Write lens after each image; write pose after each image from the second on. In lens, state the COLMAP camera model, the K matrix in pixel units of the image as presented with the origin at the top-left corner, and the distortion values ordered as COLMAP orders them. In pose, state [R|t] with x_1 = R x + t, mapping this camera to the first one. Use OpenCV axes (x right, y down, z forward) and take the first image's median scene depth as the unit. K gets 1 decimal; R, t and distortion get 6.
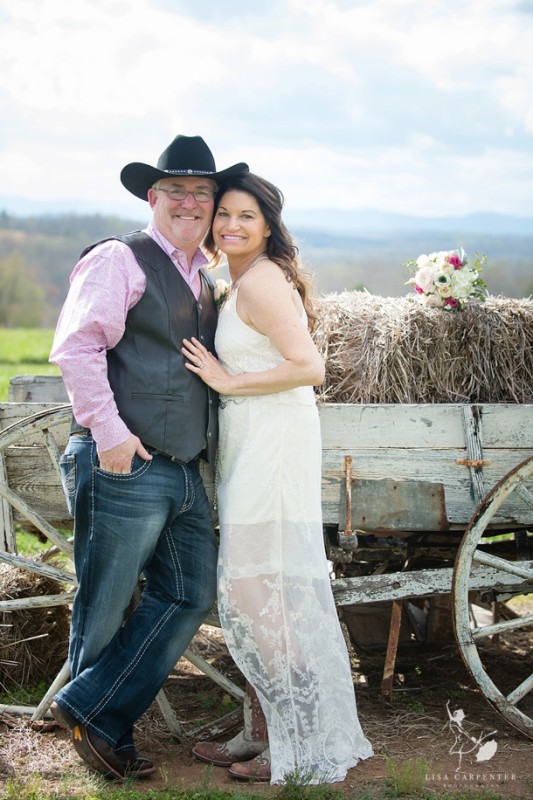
lens RADIAL K [[1783.6, 0, 263.8], [0, 1783.6, 400.3], [0, 0, 1]] dist [-0.297509, 0.000000]
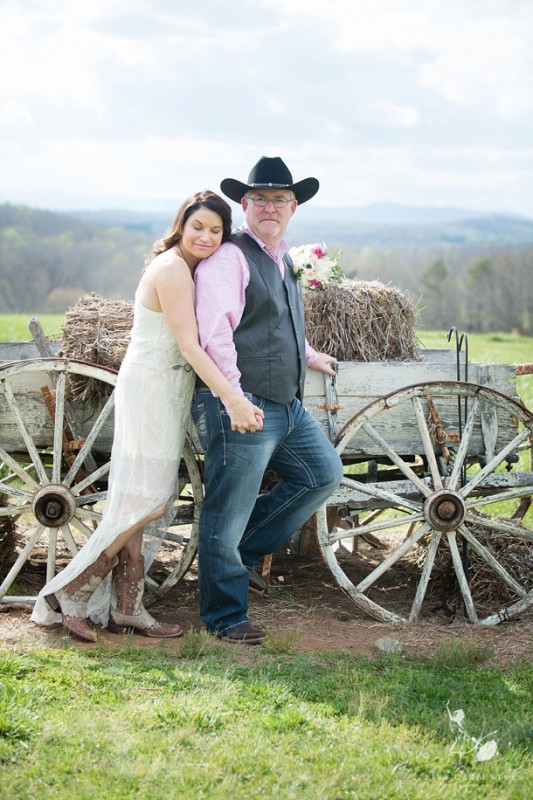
lens RADIAL K [[1783.6, 0, 267.2], [0, 1783.6, 403.4], [0, 0, 1]] dist [-0.297509, 0.000000]
pose [[0.998505, 0.002212, 0.054614, 0.000074], [-0.002663, 0.999963, 0.008188, 0.022051], [-0.054594, -0.008321, 0.998474, -0.299872]]
